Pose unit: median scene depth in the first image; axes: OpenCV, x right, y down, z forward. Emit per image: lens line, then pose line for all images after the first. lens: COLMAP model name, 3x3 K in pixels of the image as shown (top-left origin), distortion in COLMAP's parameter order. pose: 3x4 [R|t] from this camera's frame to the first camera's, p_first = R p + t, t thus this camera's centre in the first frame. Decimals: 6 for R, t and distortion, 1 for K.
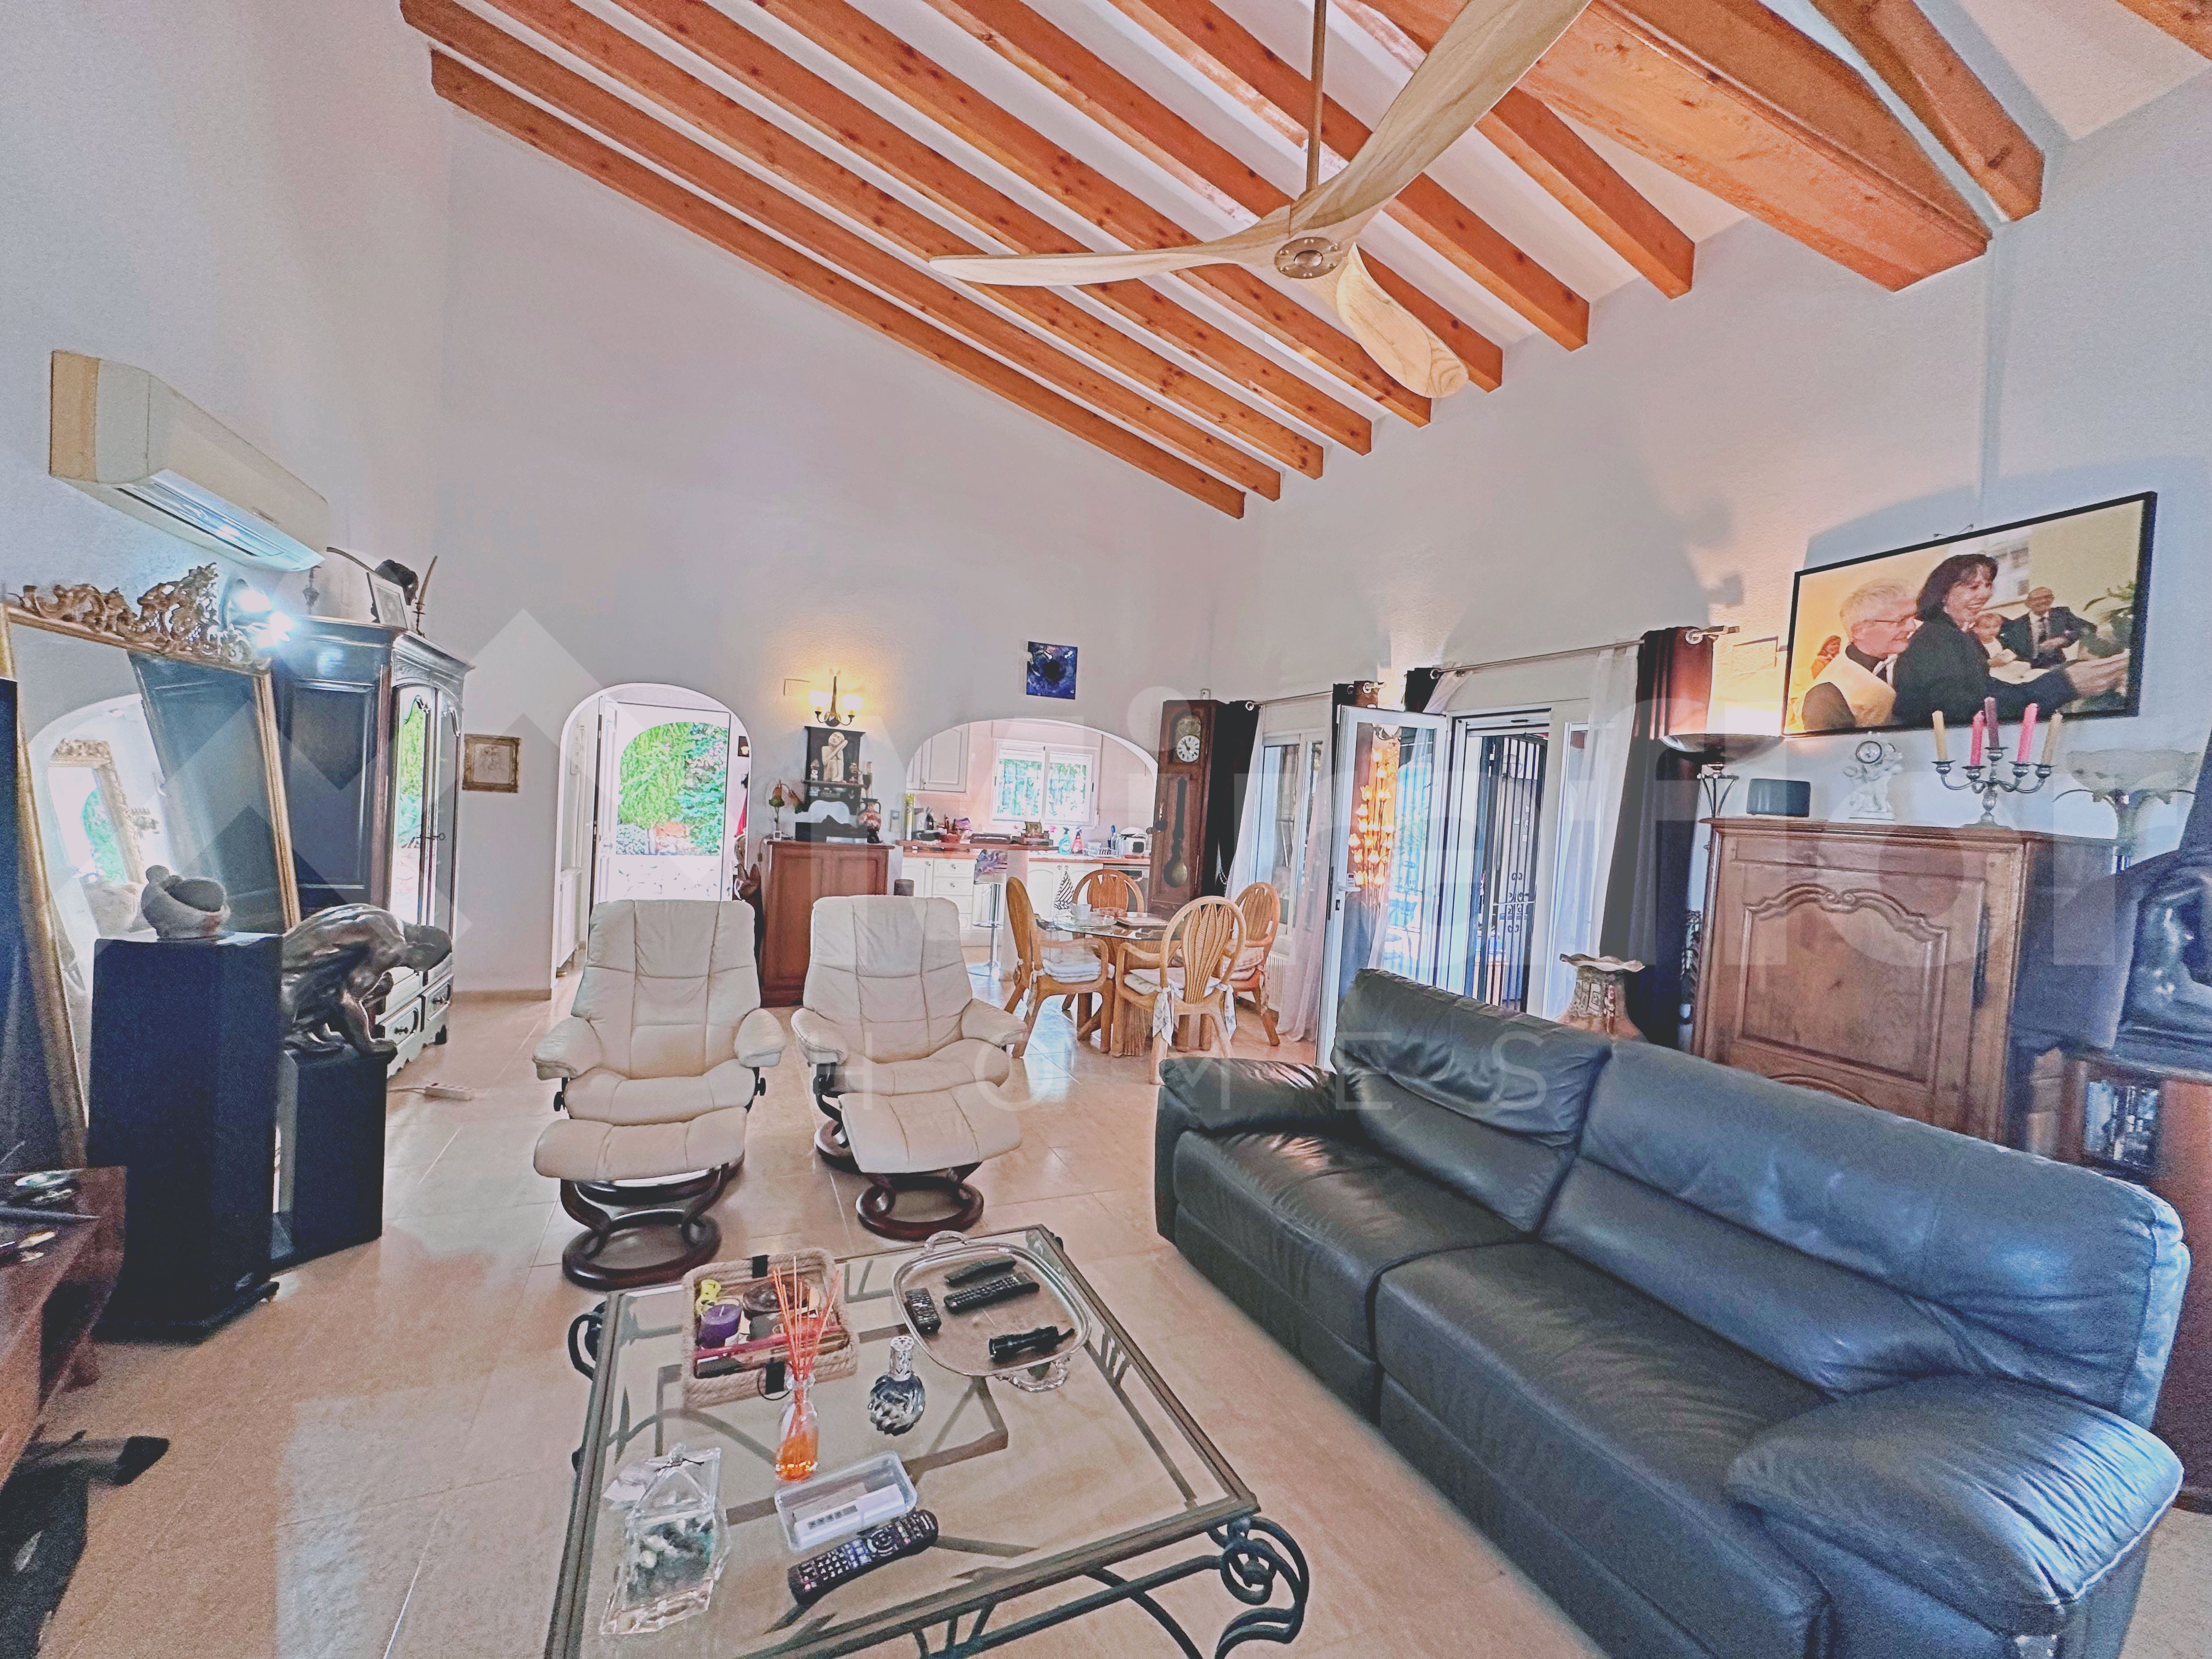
lens RADIAL K [[880.9, 0, 1104.1], [0, 880.9, 828.9], [0, 0, 1]] dist [-0.005581, 0.000474]
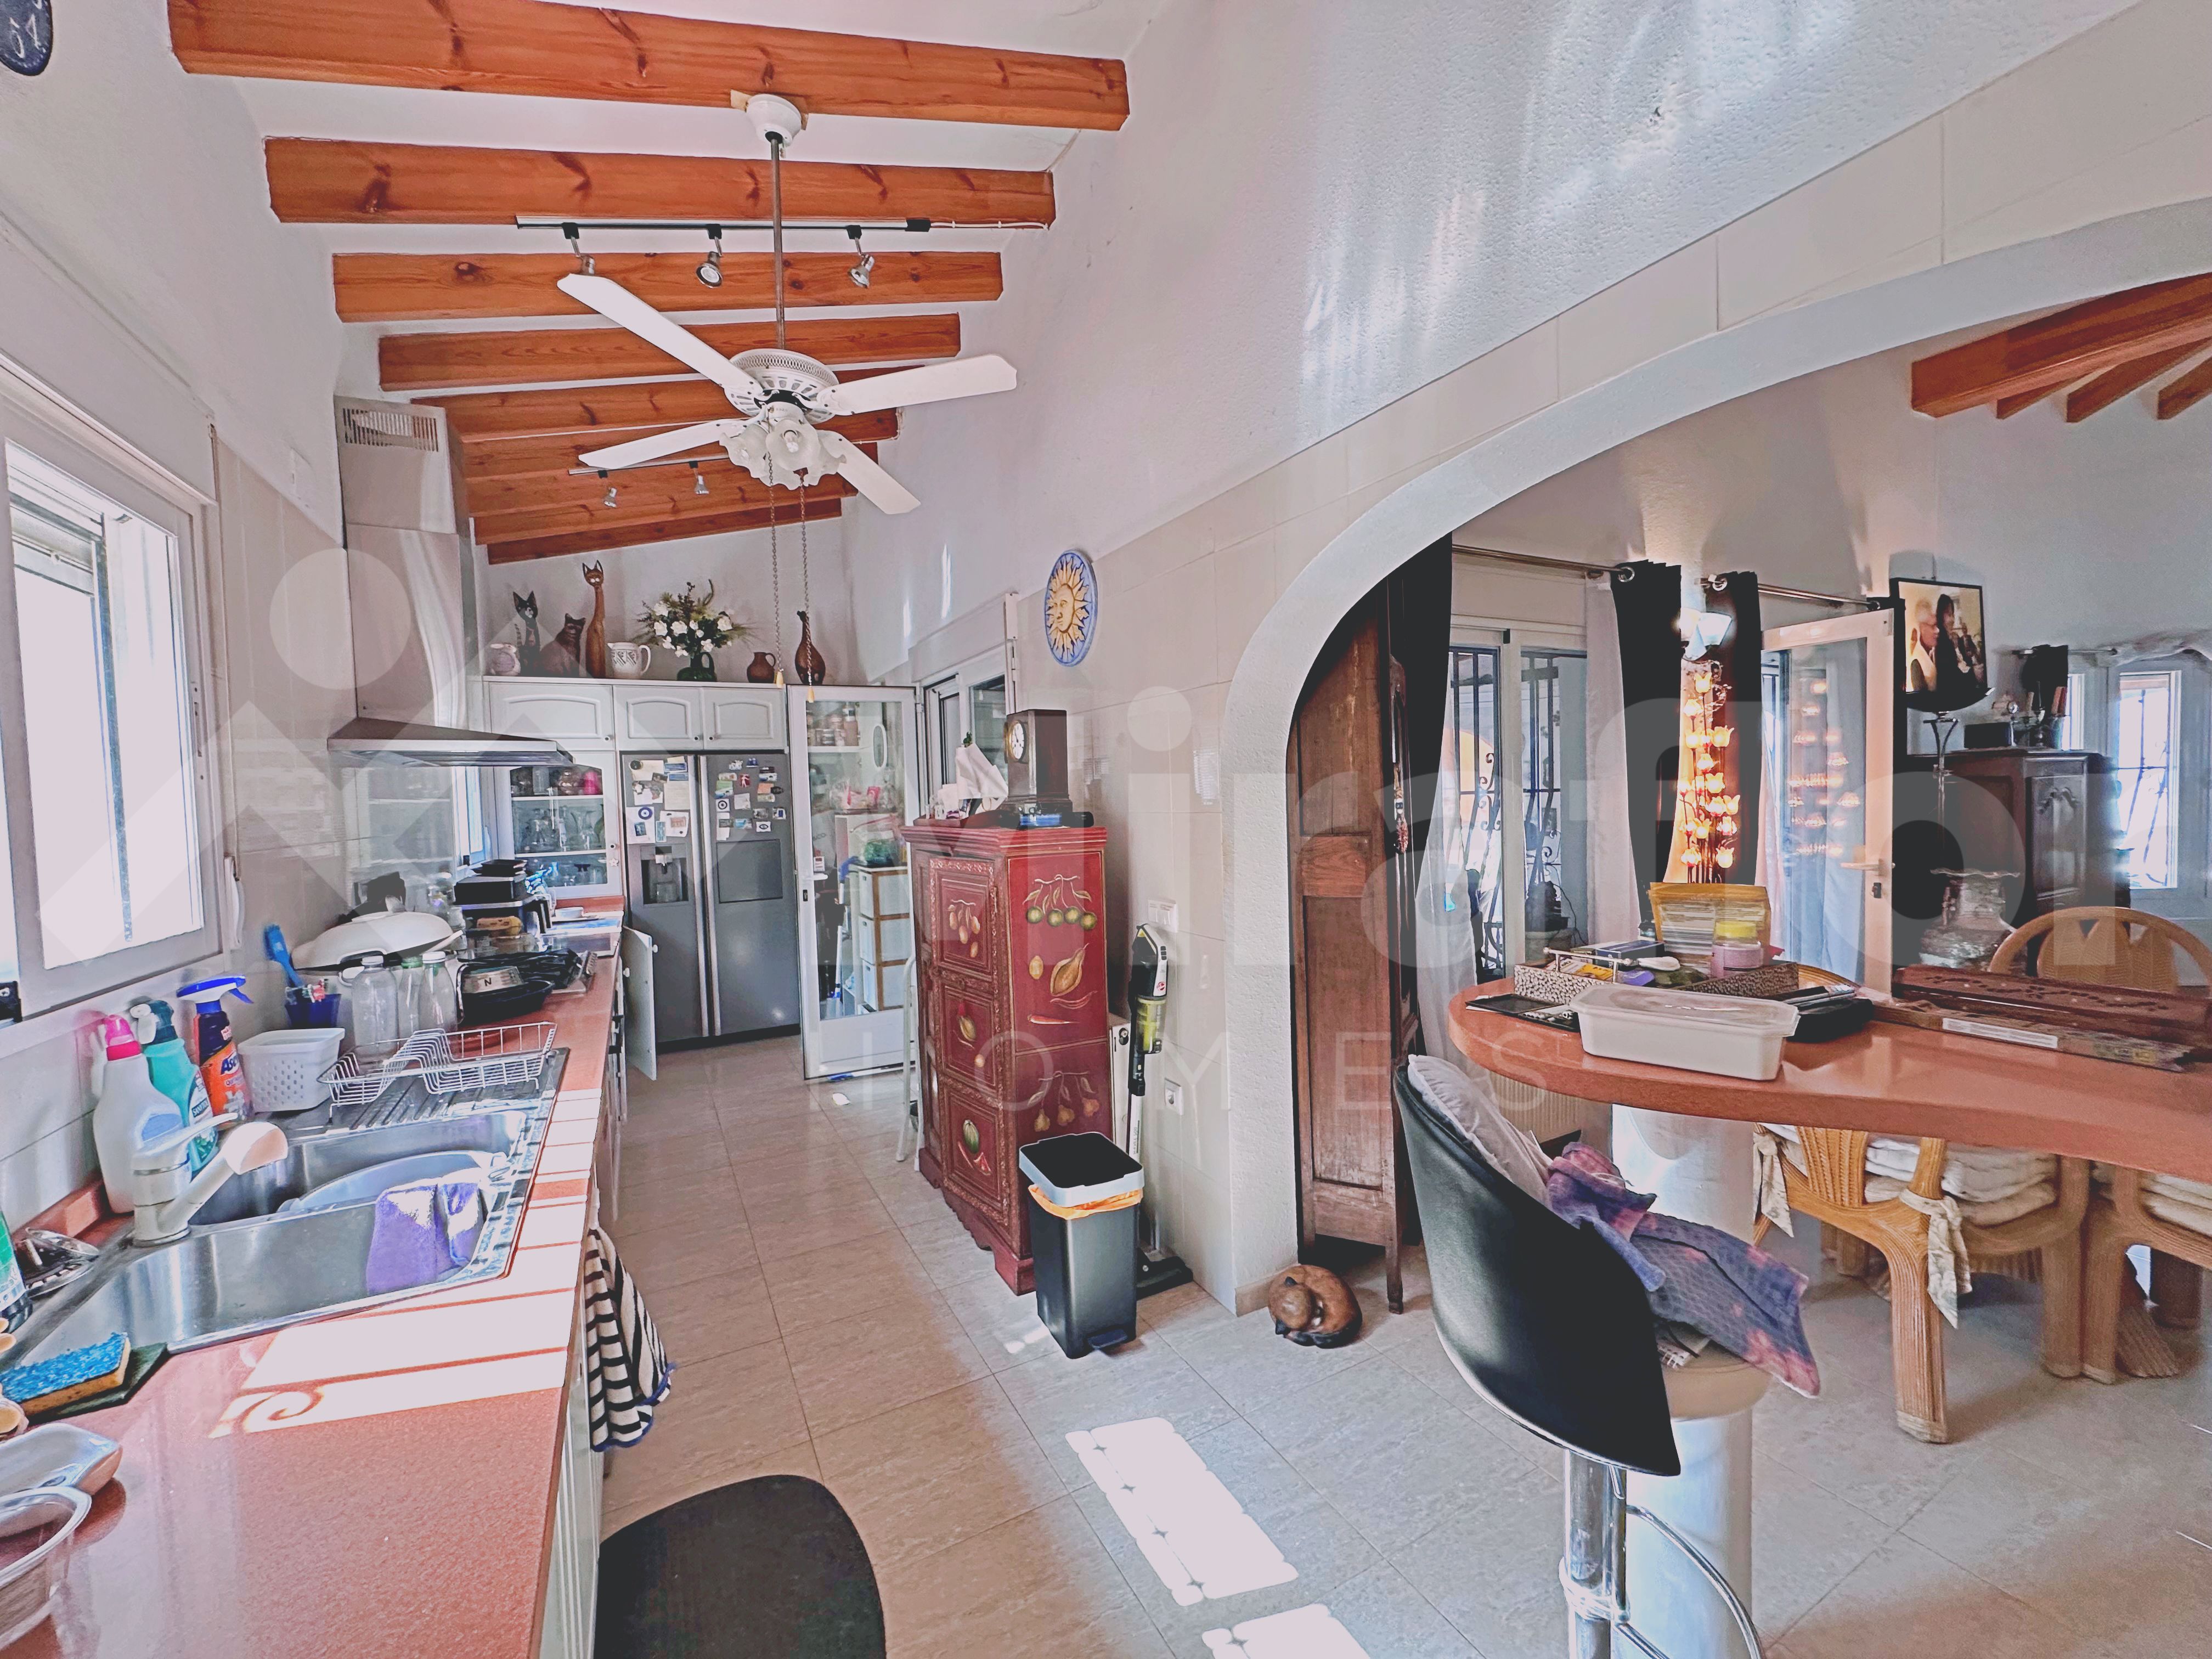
lens RADIAL K [[880.9, 0, 1104.1], [0, 880.9, 828.9], [0, 0, 1]] dist [-0.005581, 0.000474]
pose [[-0.074820, -0.098618, 0.992309, -0.620160], [0.053279, 0.993281, 0.102732, -0.111999], [-0.995773, 0.060556, -0.069063, 2.635751]]
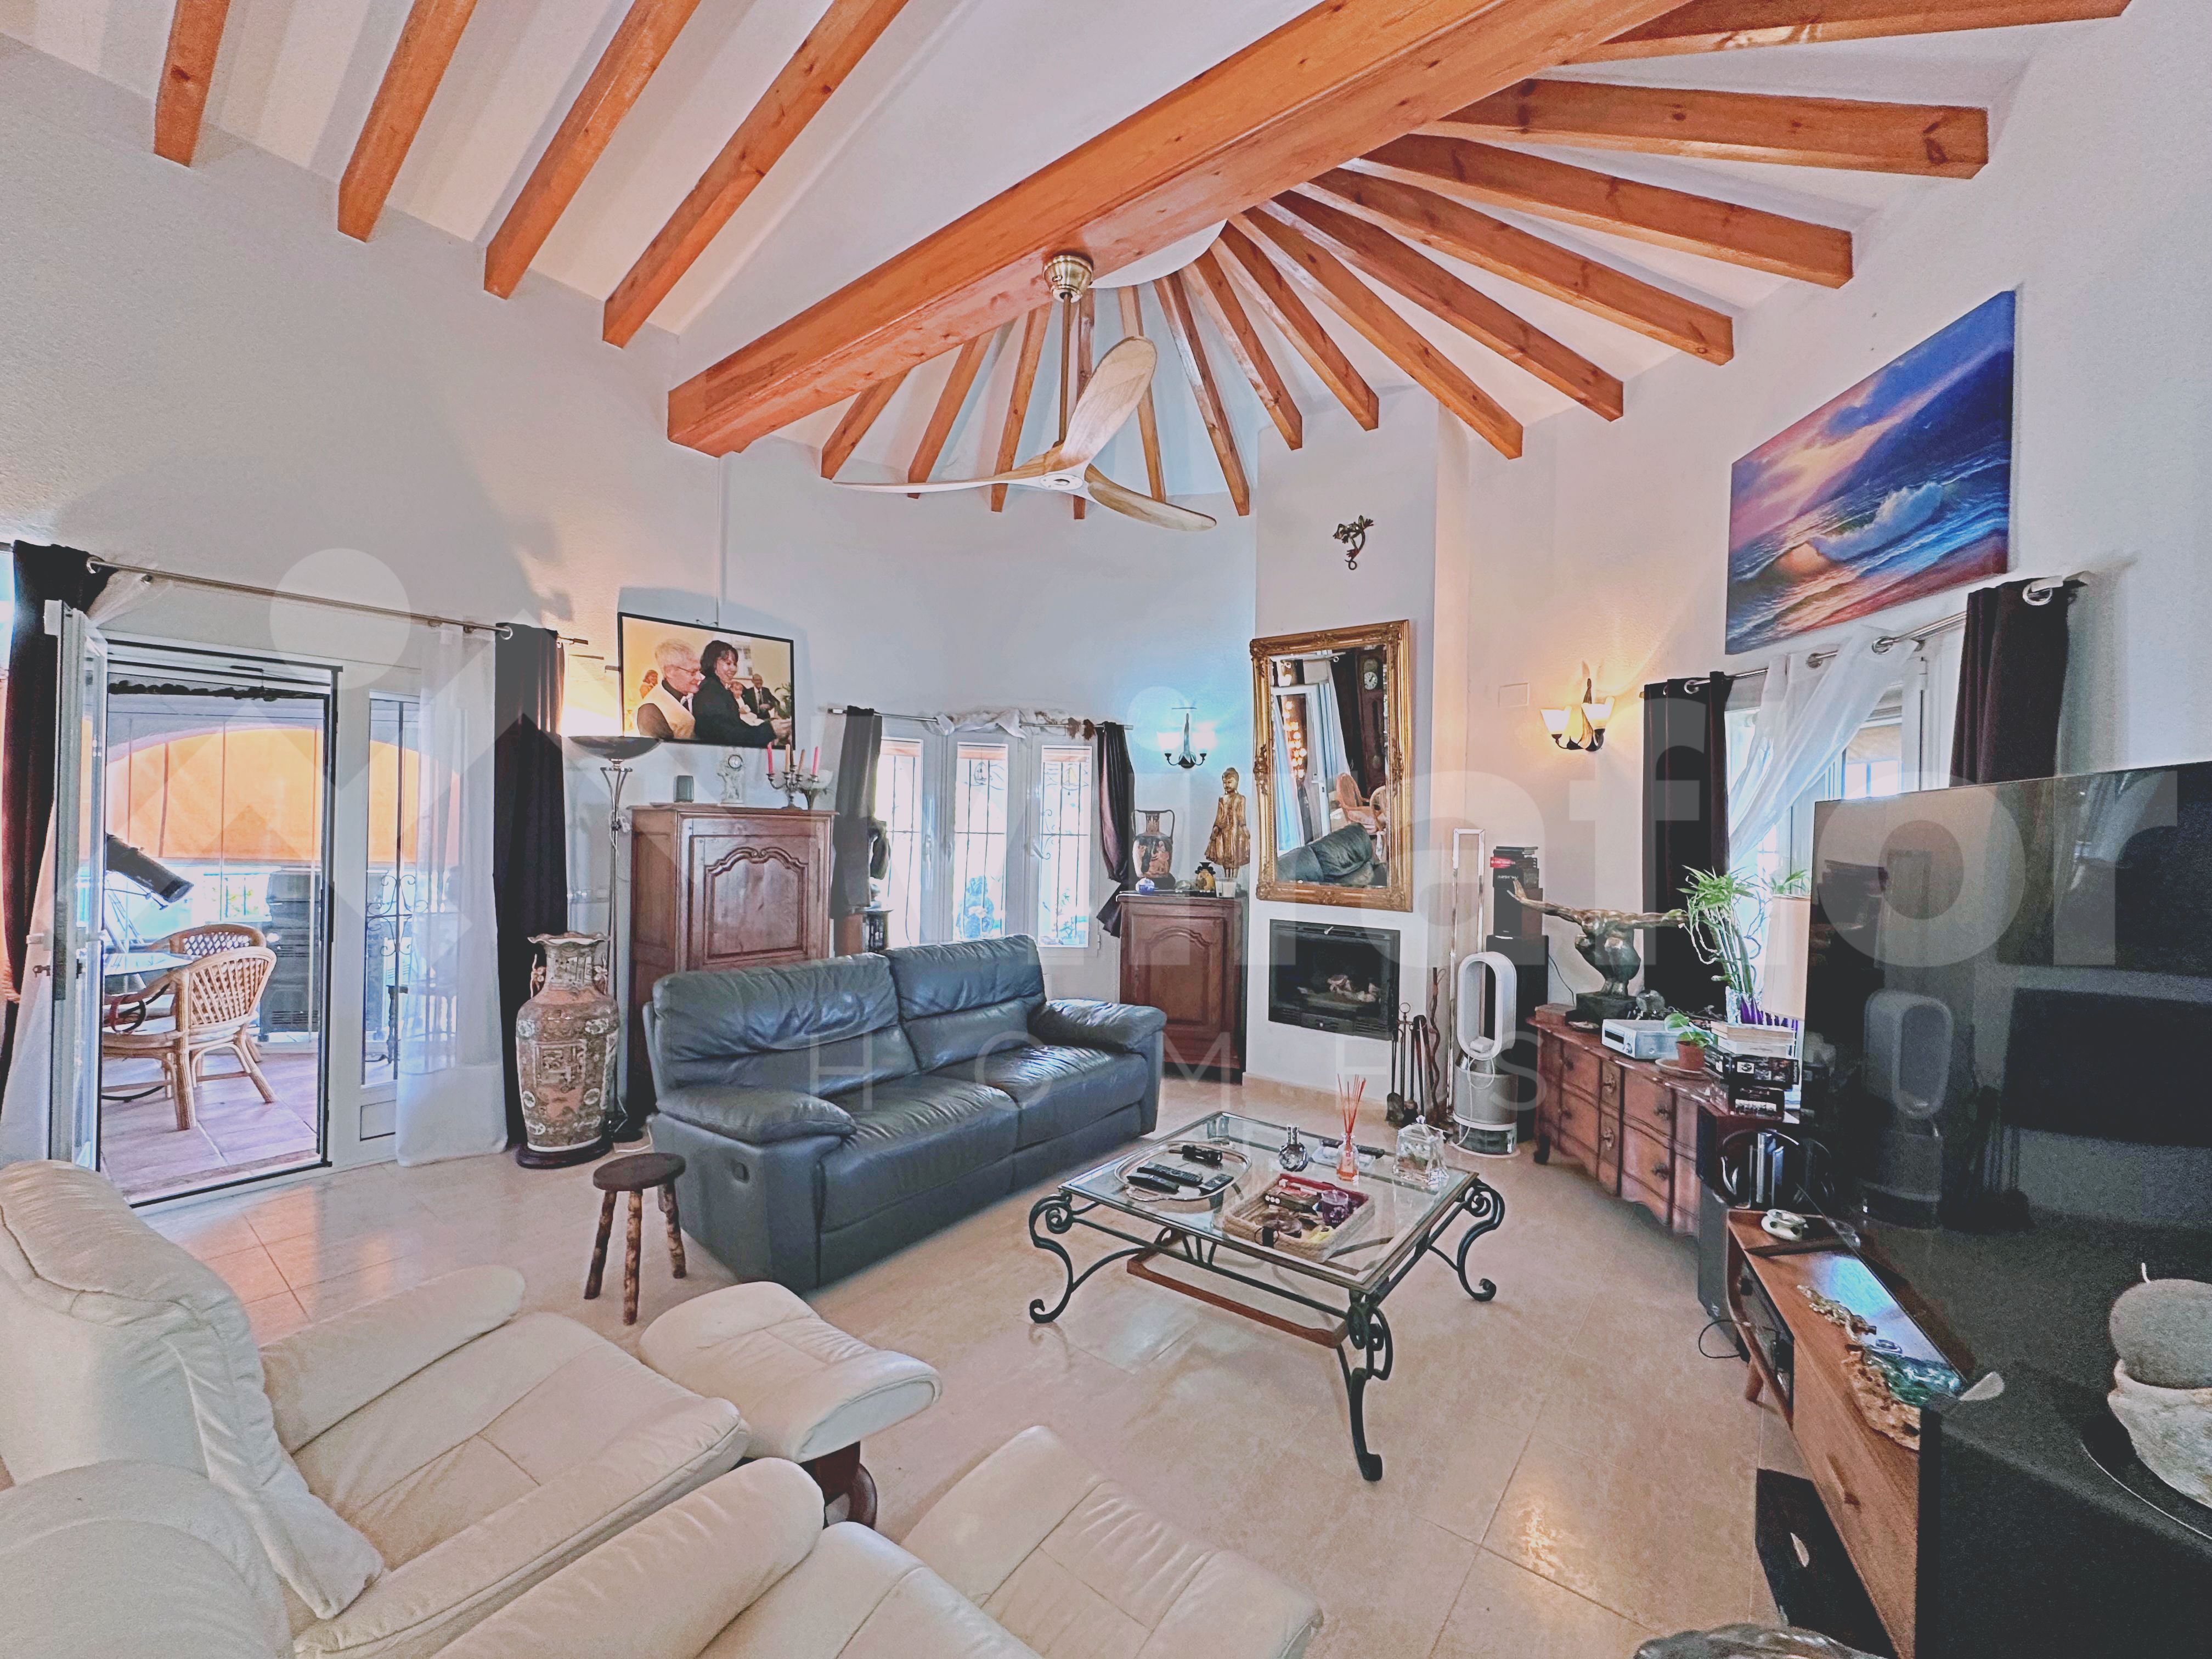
lens RADIAL K [[880.9, 0, 1104.1], [0, 880.9, 828.9], [0, 0, 1]] dist [-0.005581, 0.000474]
pose [[-0.463934, -0.071781, 0.882957, -0.797718], [-0.024324, 0.997368, 0.068302, -0.084709], [-0.885536, 0.010210, -0.464459, 1.067680]]
